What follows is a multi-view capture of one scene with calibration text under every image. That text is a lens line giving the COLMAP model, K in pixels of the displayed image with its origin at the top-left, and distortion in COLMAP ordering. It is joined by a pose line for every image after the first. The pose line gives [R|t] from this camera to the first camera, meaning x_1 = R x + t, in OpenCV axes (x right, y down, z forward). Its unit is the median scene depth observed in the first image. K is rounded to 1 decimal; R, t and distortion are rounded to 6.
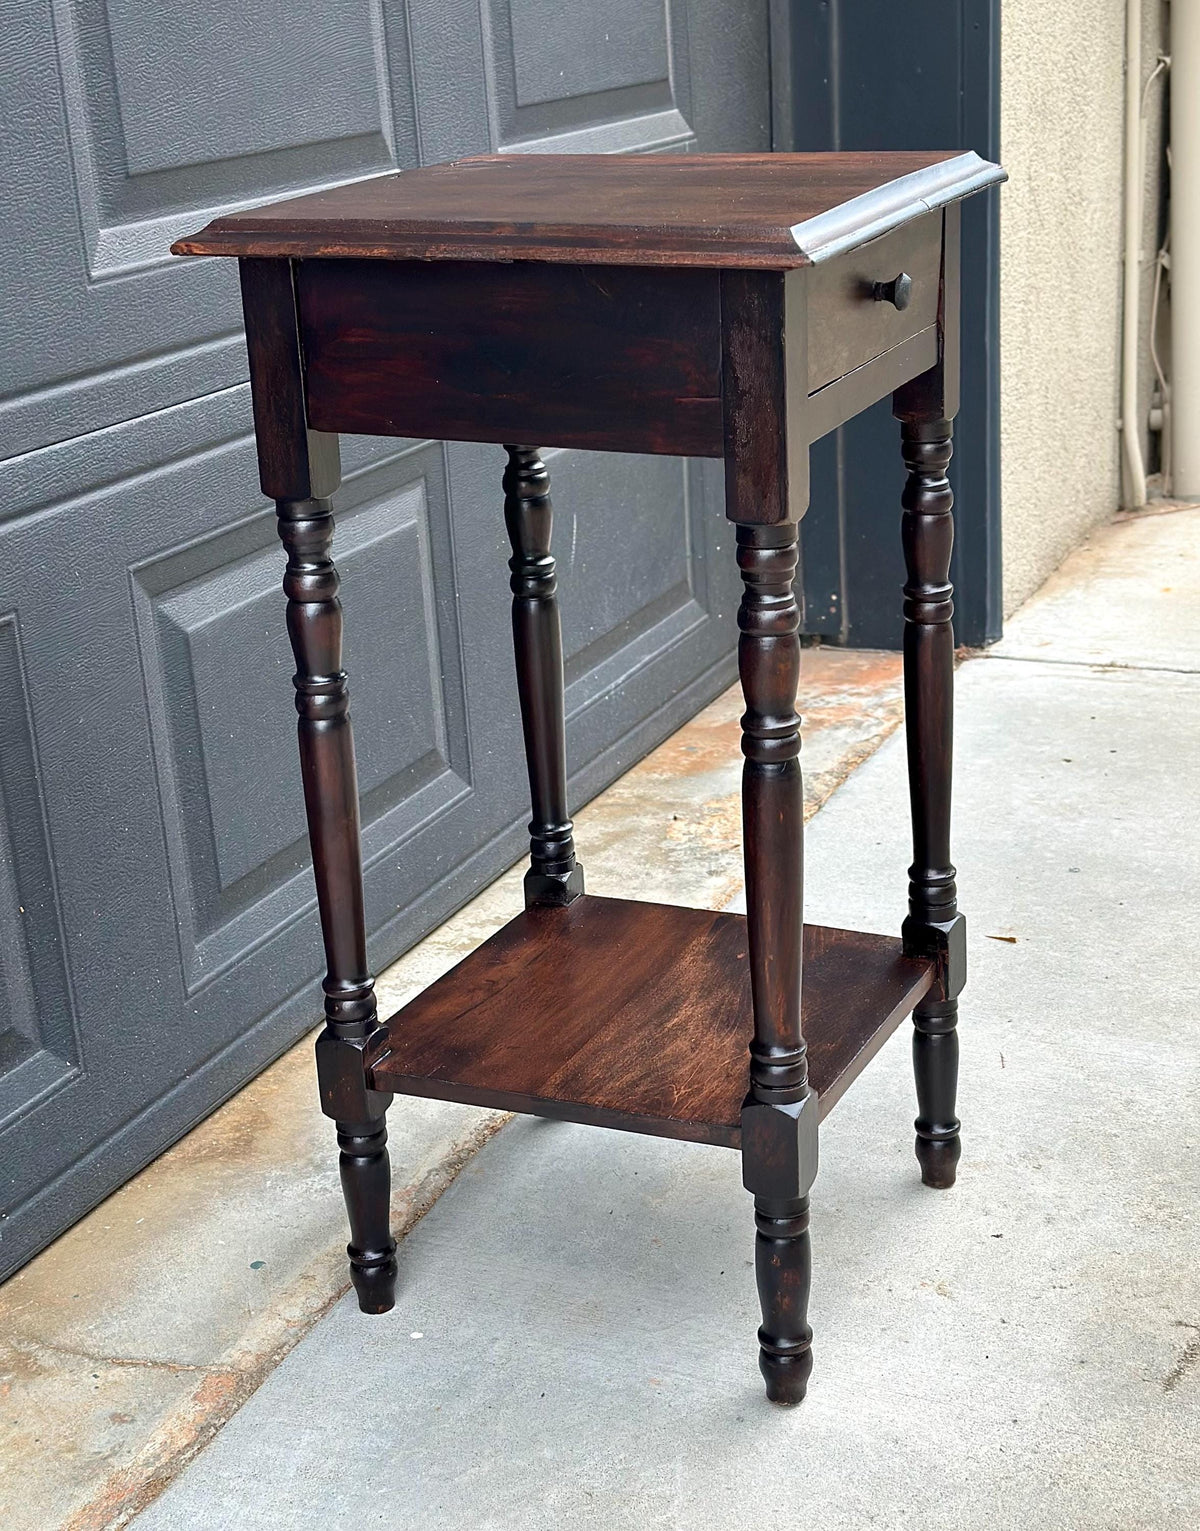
lens RADIAL K [[2432.7, 0, 609.4], [0, 2432.7, 825.9], [0, 0, 1]] dist [0.158594, -0.118563]
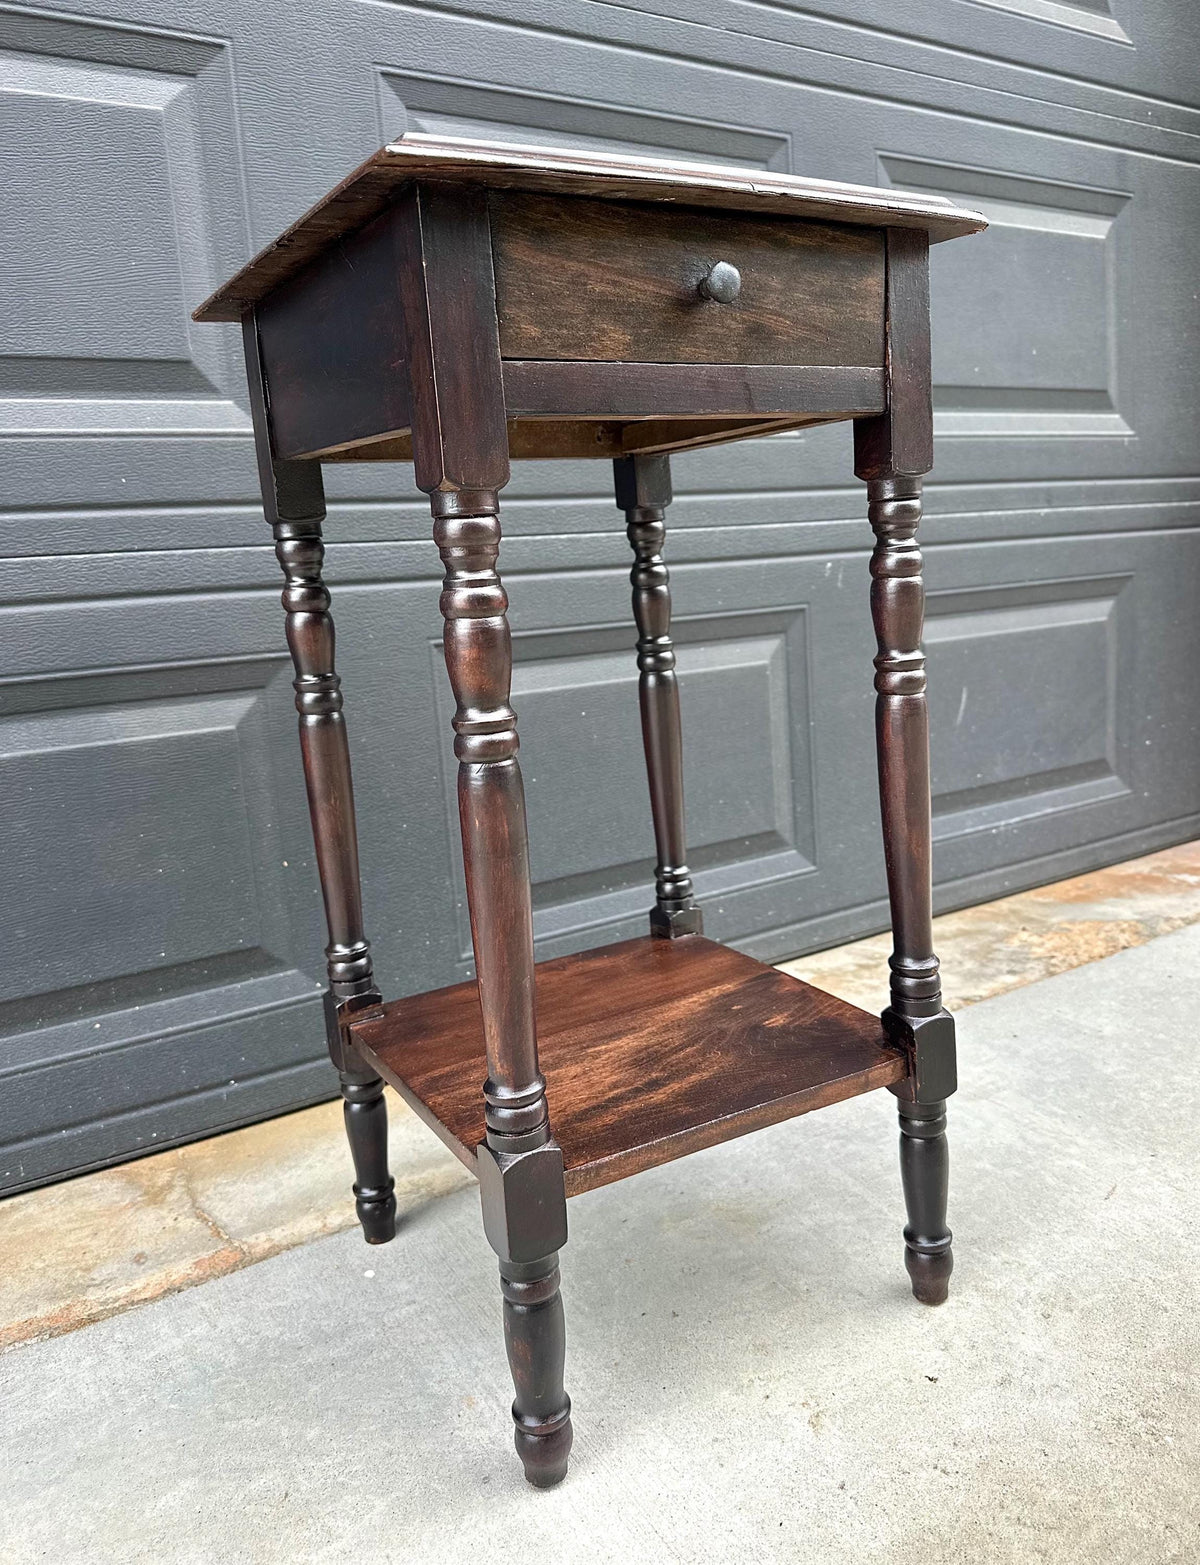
lens RADIAL K [[1162.0, 0, 615.1], [0, 1162.0, 741.6], [0, 0, 1]] dist [0.156677, -0.311487]
pose [[0.819211, 0.086314, -0.566960, 0.278562], [-0.173759, 0.979497, -0.101949, 0.001466], [0.546536, 0.182032, 0.817412, 0.517764]]
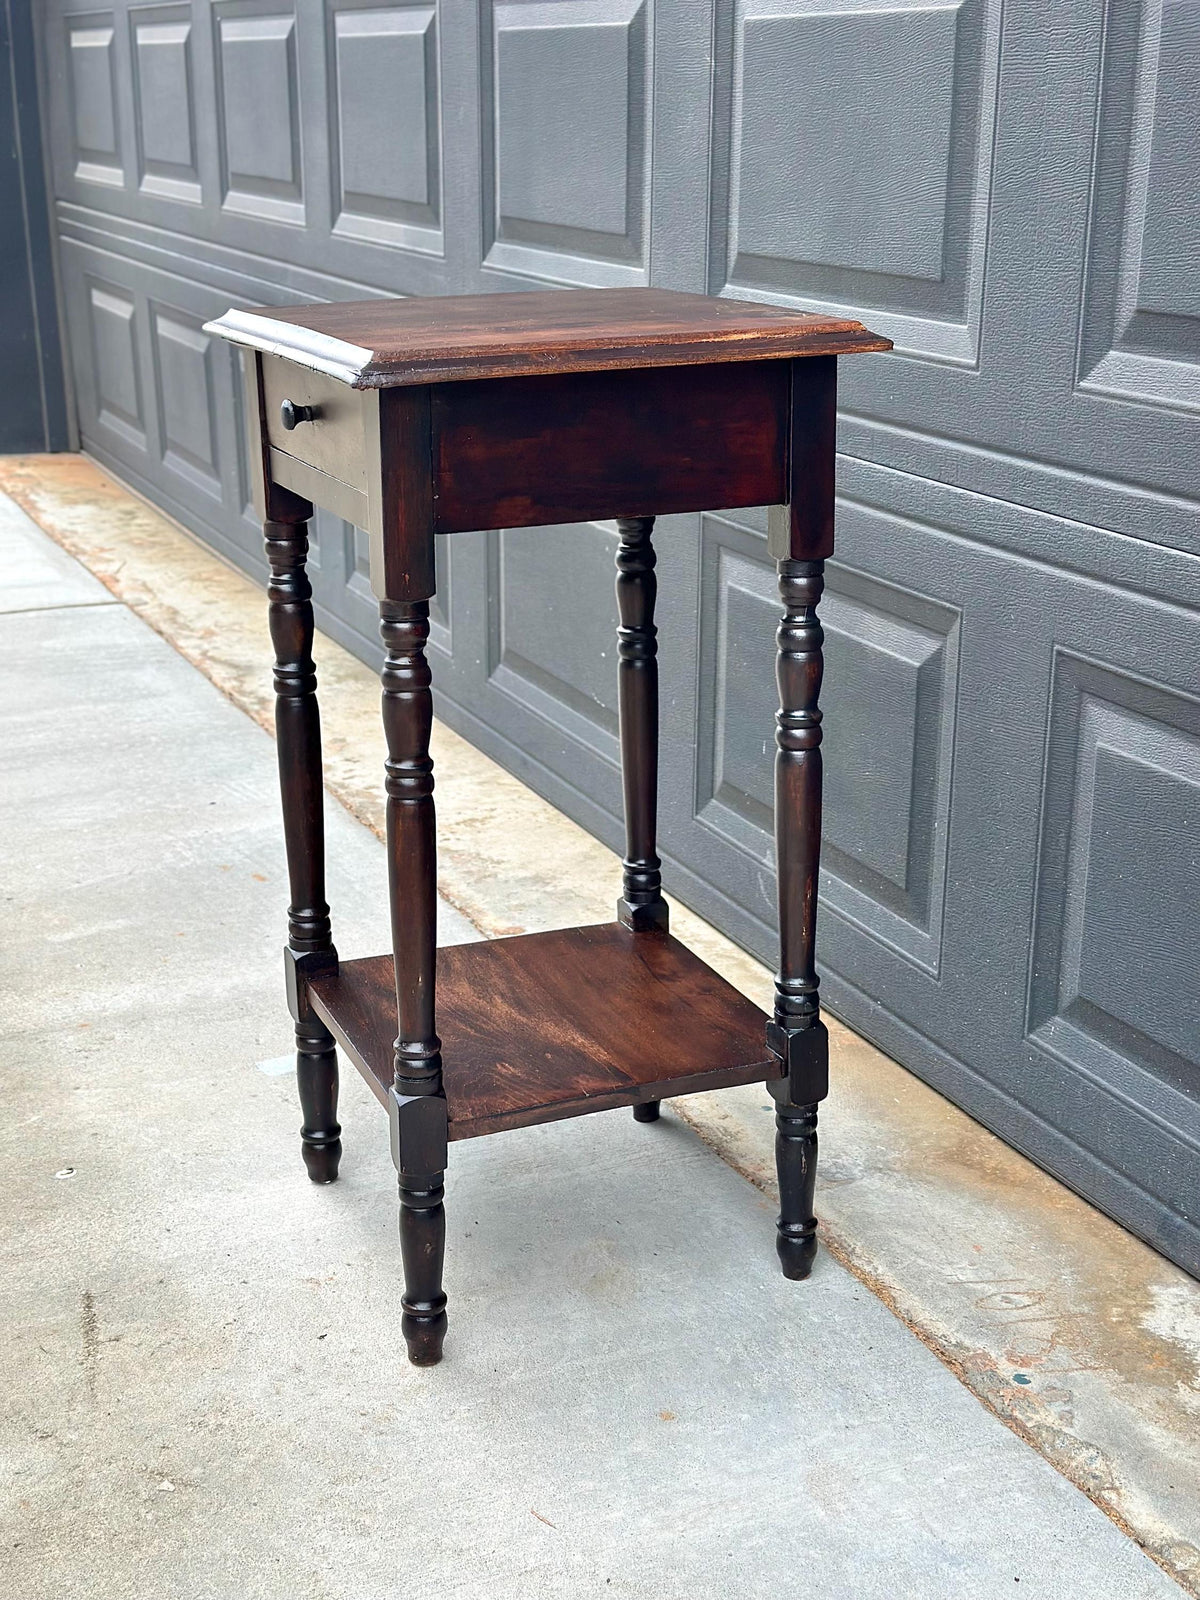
lens RADIAL K [[2229.8, 0, 600.0], [0, 2229.8, 800.0], [0, 0, 1]] dist [0.172326, -0.288537]
pose [[-0.684665, 0.269809, -0.677079, 0.647230], [-0.212809, 0.814480, 0.539755, -0.550405], [0.697098, 0.513640, -0.500228, 1.398273]]
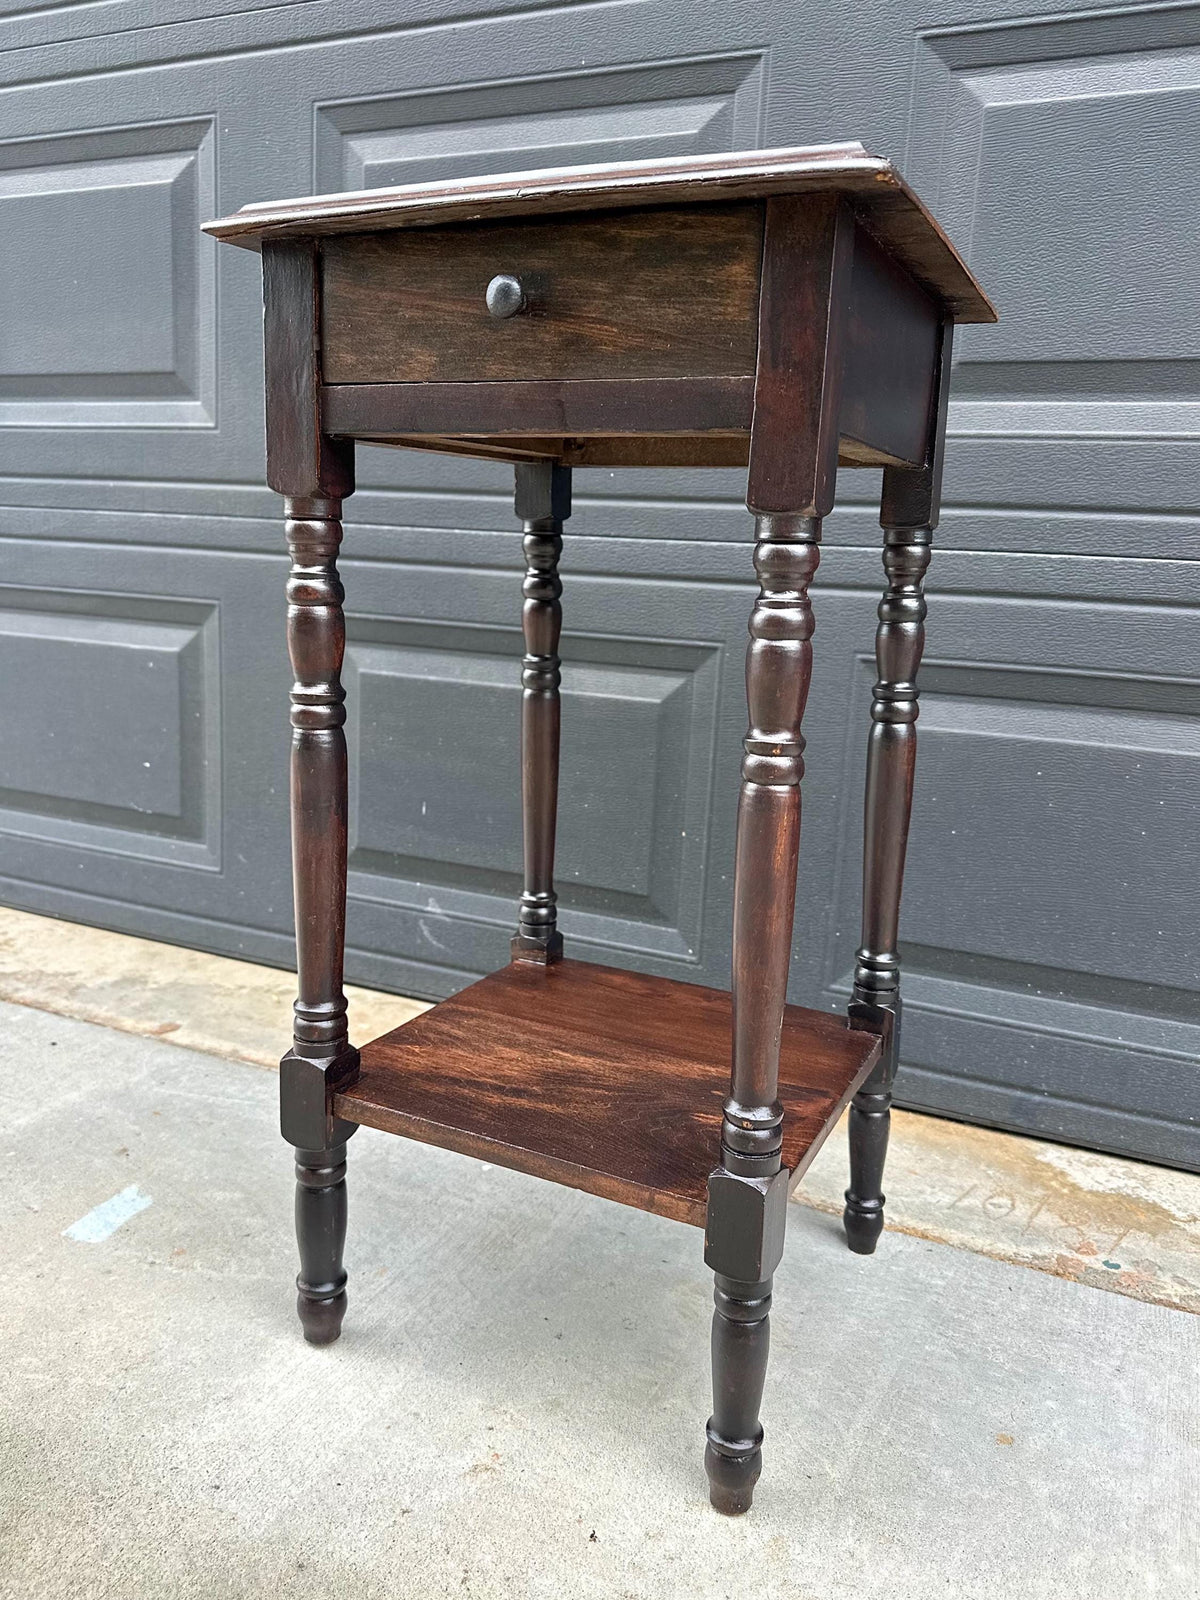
lens RADIAL K [[1207.5, 0, 600.0], [0, 1207.5, 800.0], [0, 0, 1]] dist [0.159853, -0.332888]
pose [[-0.021794, 0.247878, -0.968546, 0.469489], [-0.382461, 0.893018, 0.237154, -0.138532], [0.923715, 0.375599, 0.075342, 0.849700]]
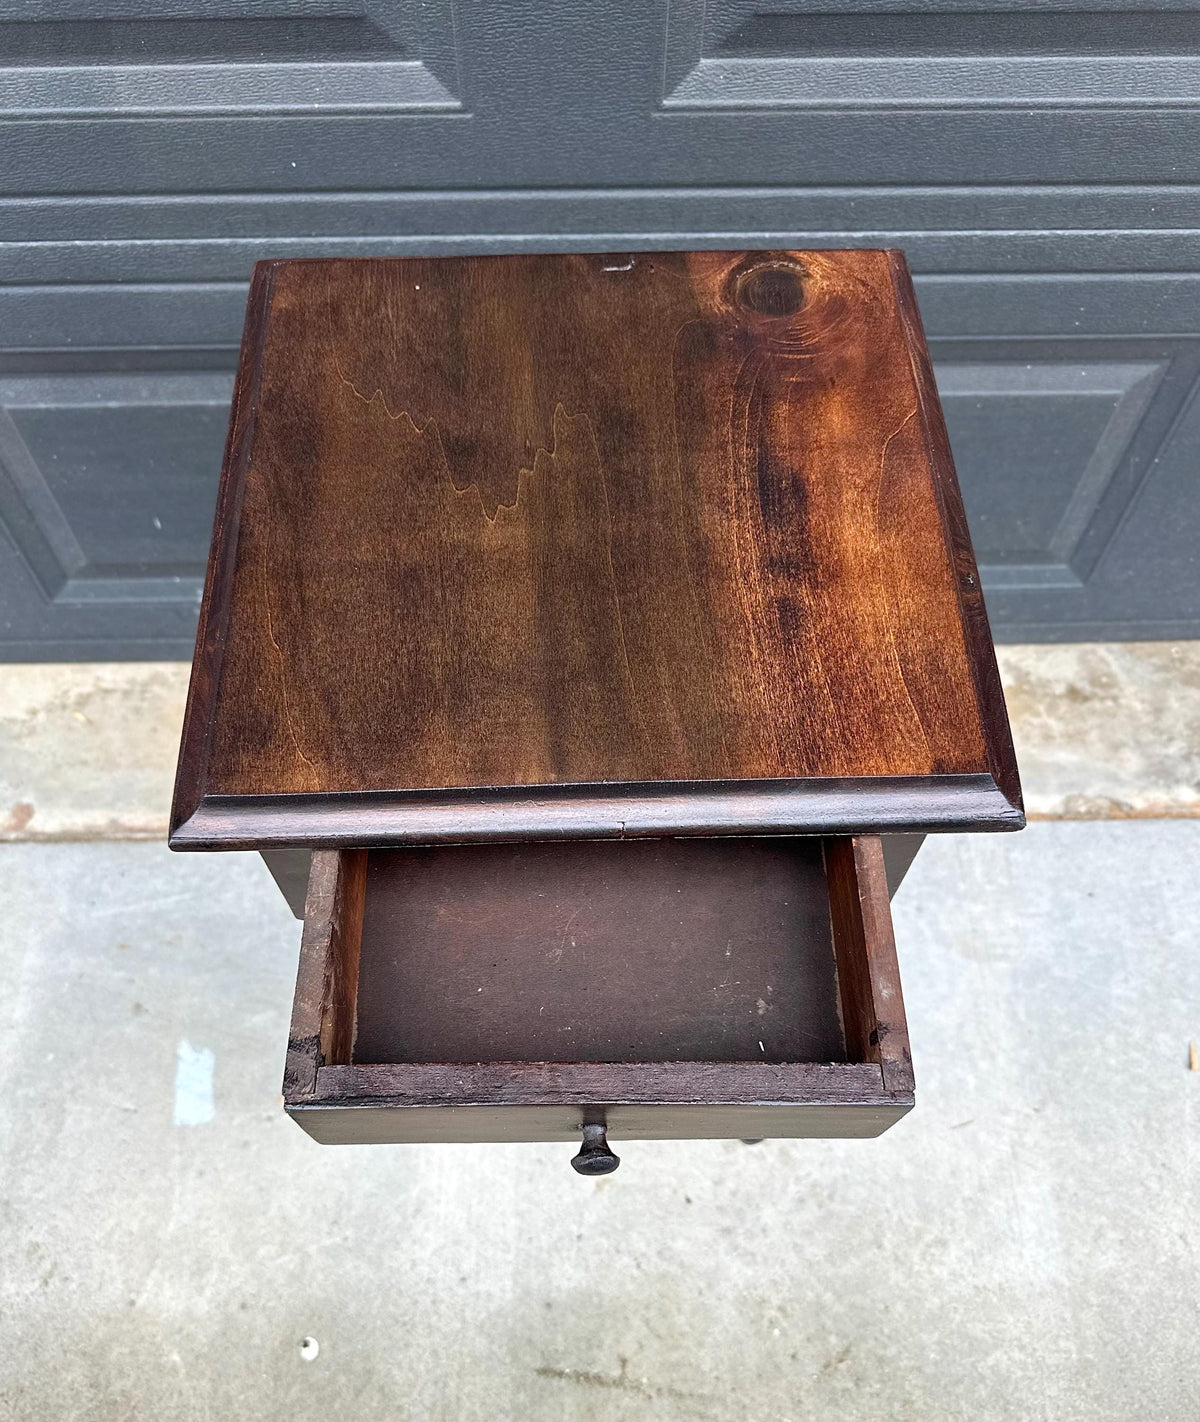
lens RADIAL K [[1212.2, 0, 590.1], [0, 1212.2, 821.0], [0, 0, 1]] dist [-0.004534, -0.012299]
pose [[0.411360, 0.824057, -0.389504, 0.215146], [-0.329188, 0.532810, 0.779582, -0.431839], [0.849952, -0.192469, 0.490447, 0.642534]]
